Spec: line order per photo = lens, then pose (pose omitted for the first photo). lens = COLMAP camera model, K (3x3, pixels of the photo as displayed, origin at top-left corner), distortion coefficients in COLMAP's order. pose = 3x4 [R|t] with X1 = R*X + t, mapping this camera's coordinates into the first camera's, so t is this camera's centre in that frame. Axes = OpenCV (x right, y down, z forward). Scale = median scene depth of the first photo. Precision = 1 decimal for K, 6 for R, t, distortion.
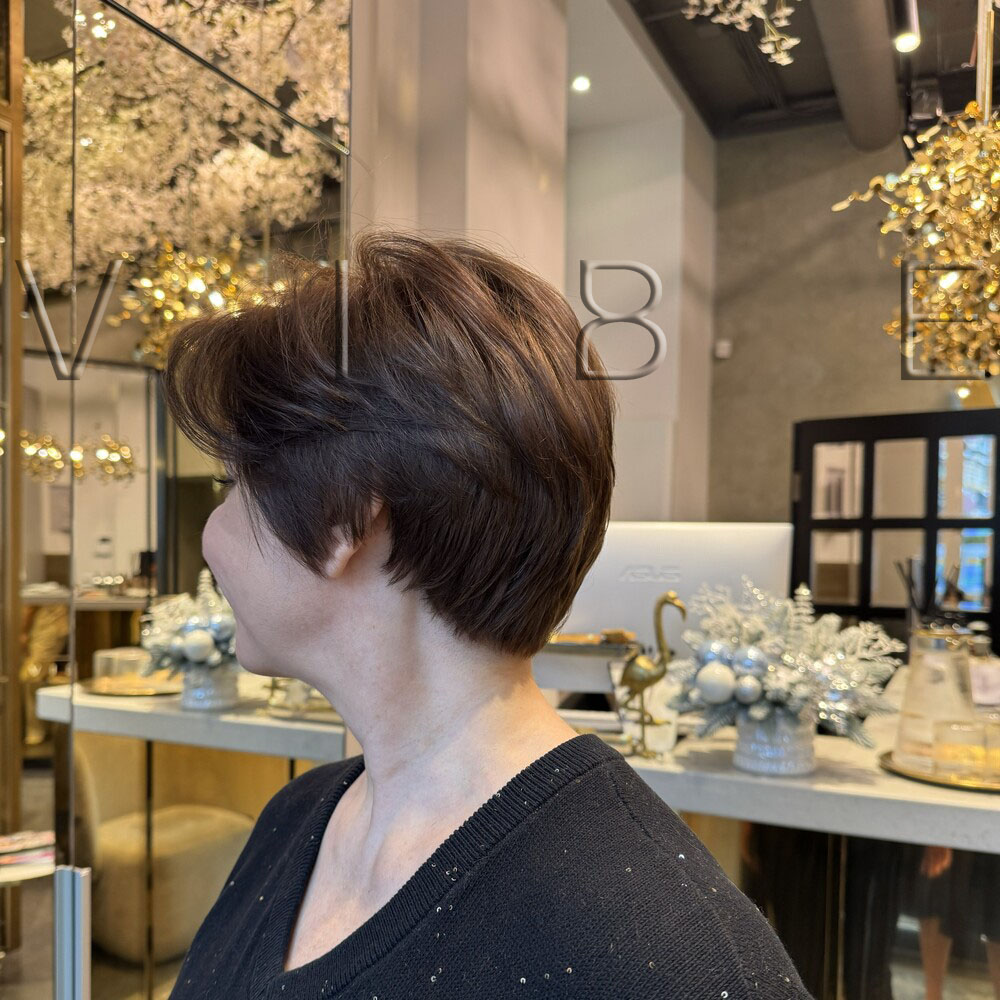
lens RADIAL K [[926.5, 0, 504.8], [0, 926.5, 525.1], [0, 0, 1]] dist [-0.005681, -0.016016]
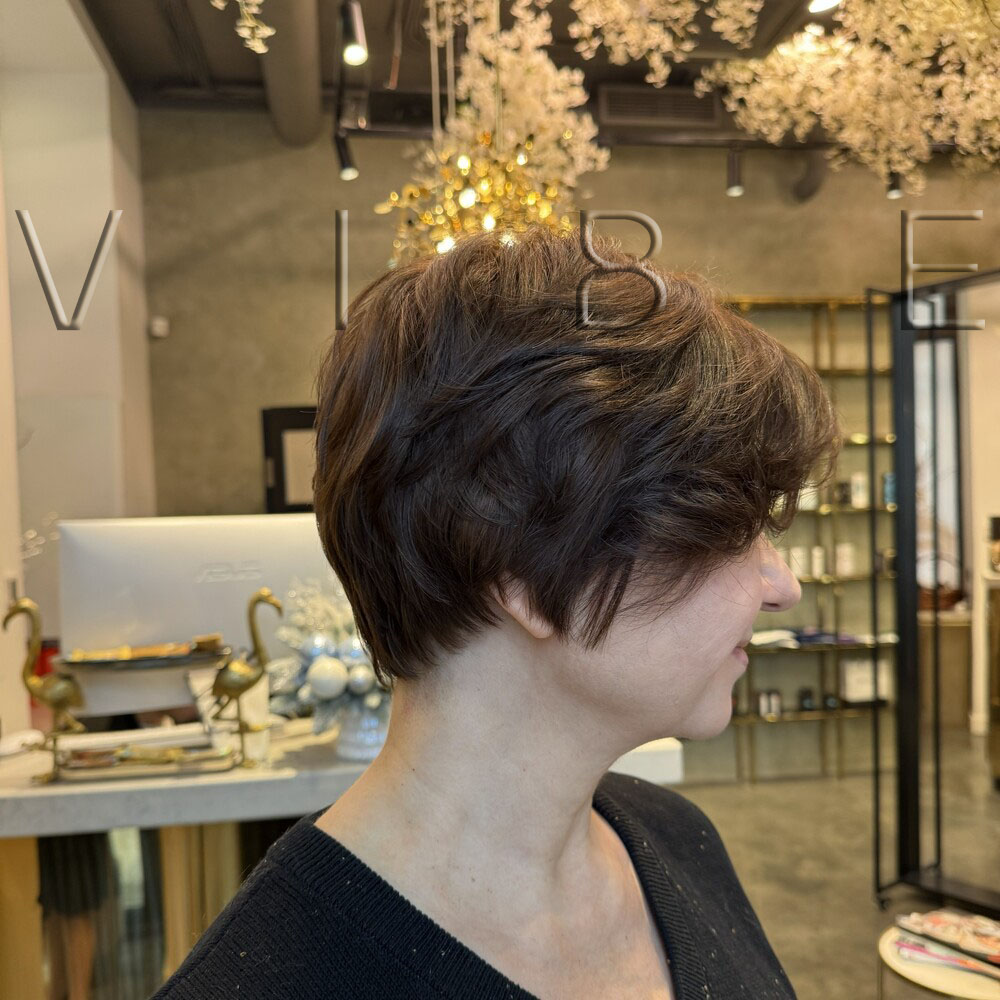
lens RADIAL K [[929.6, 0, 500.0], [0, 929.6, 500.0], [0, 0, 1]] dist [-0.010377, 0.000229]
pose [[0.824355, -0.036710, 0.564882, -0.123503], [0.041012, 0.999146, 0.005080, -0.011831], [-0.564586, 0.018979, 0.825156, 0.054072]]
